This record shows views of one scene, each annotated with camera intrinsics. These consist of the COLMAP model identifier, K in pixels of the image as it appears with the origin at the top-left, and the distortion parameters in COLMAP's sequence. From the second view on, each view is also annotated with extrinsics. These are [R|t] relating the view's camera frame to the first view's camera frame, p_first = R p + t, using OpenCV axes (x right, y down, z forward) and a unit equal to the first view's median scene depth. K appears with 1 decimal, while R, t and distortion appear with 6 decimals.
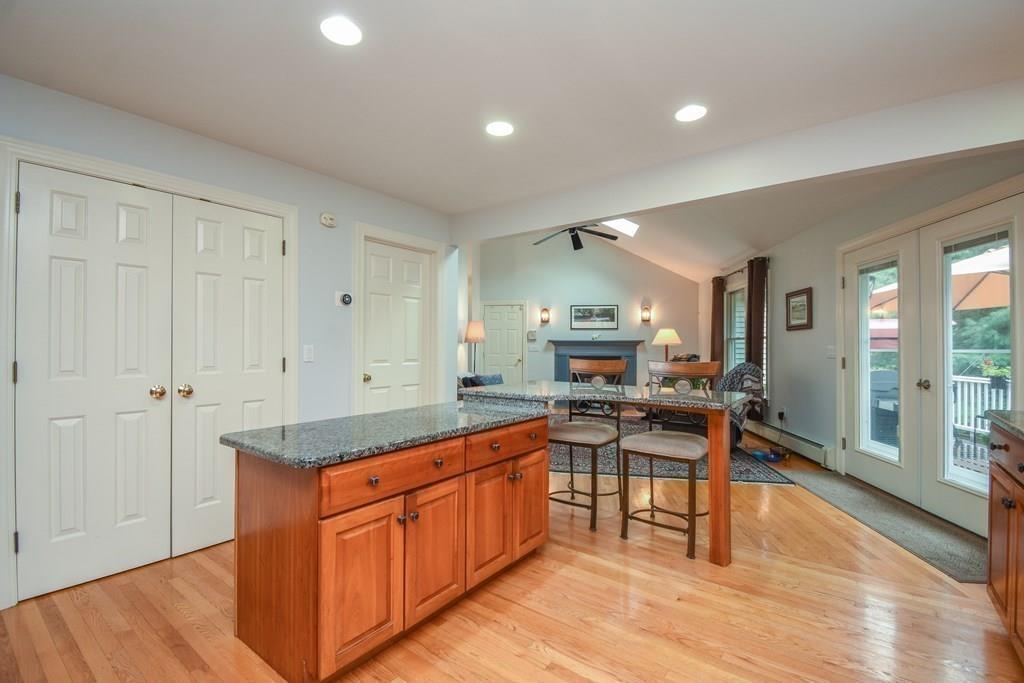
lens RADIAL K [[451.7, 0, 519.2], [0, 451.7, 342.6], [0, 0, 1]] dist [0.029749, -0.017002]
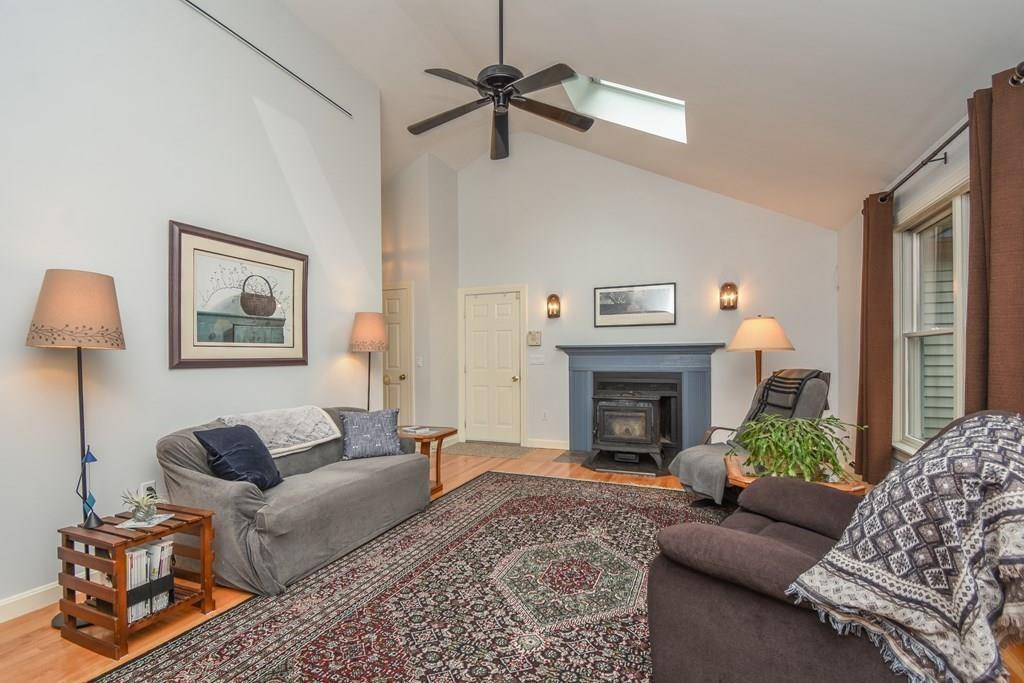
lens RADIAL K [[451.7, 0, 519.2], [0, 451.7, 342.6], [0, 0, 1]] dist [0.029749, -0.017002]
pose [[0.963612, -0.018058, -0.266694, 0.178454], [0.013683, 0.999740, -0.018254, 0.000826], [0.266954, 0.013941, 0.963608, 0.390933]]
